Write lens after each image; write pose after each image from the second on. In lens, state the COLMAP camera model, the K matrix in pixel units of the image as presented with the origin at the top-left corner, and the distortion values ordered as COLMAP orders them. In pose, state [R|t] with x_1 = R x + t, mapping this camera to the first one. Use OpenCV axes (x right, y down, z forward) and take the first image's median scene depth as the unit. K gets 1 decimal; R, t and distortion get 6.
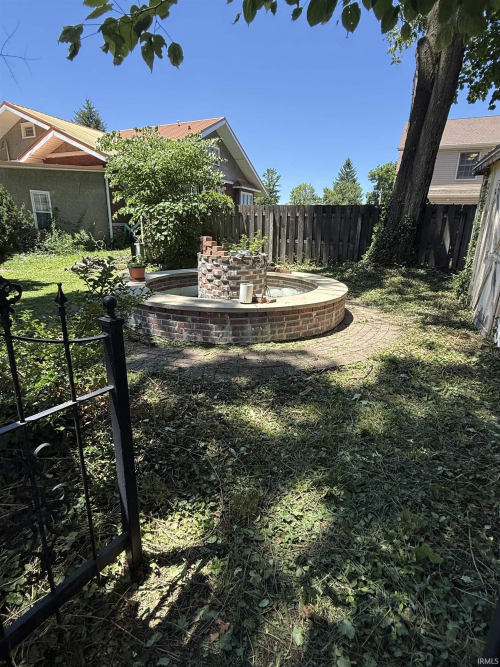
lens RADIAL K [[351.2, 0, 250.2], [0, 351.2, 331.8], [0, 0, 1]] dist [-0.004108, 0.002216]
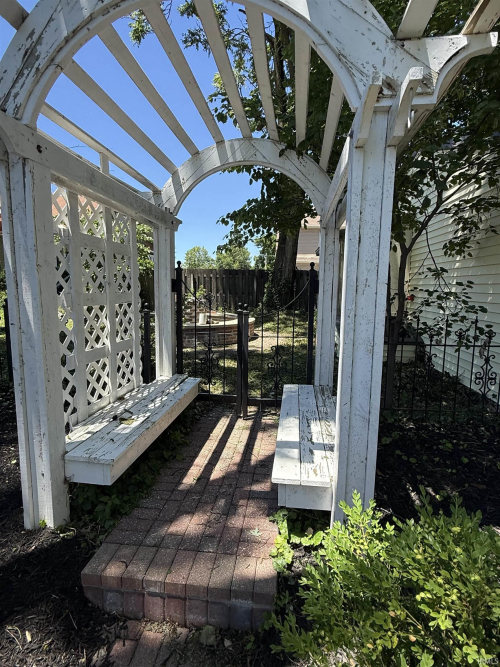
lens RADIAL K [[351.2, 0, 247.4], [0, 351.2, 330.3], [0, 0, 1]] dist [-0.004108, 0.002216]
pose [[0.960170, -0.035550, 0.277147, -0.156195], [0.080135, 0.985242, -0.151247, 0.127127], [-0.267680, 0.167432, 0.948849, -0.404434]]
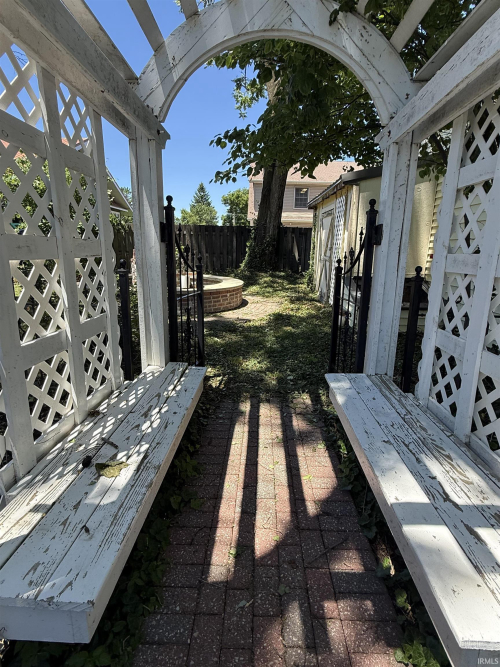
lens RADIAL K [[351.2, 0, 248.0], [0, 351.2, 332.8], [0, 0, 1]] dist [-0.004108, 0.002216]
pose [[0.929332, -0.084487, 0.359451, -0.169005], [0.102213, 0.994293, -0.030561, 0.094615], [-0.354817, 0.065142, 0.932663, -0.250972]]
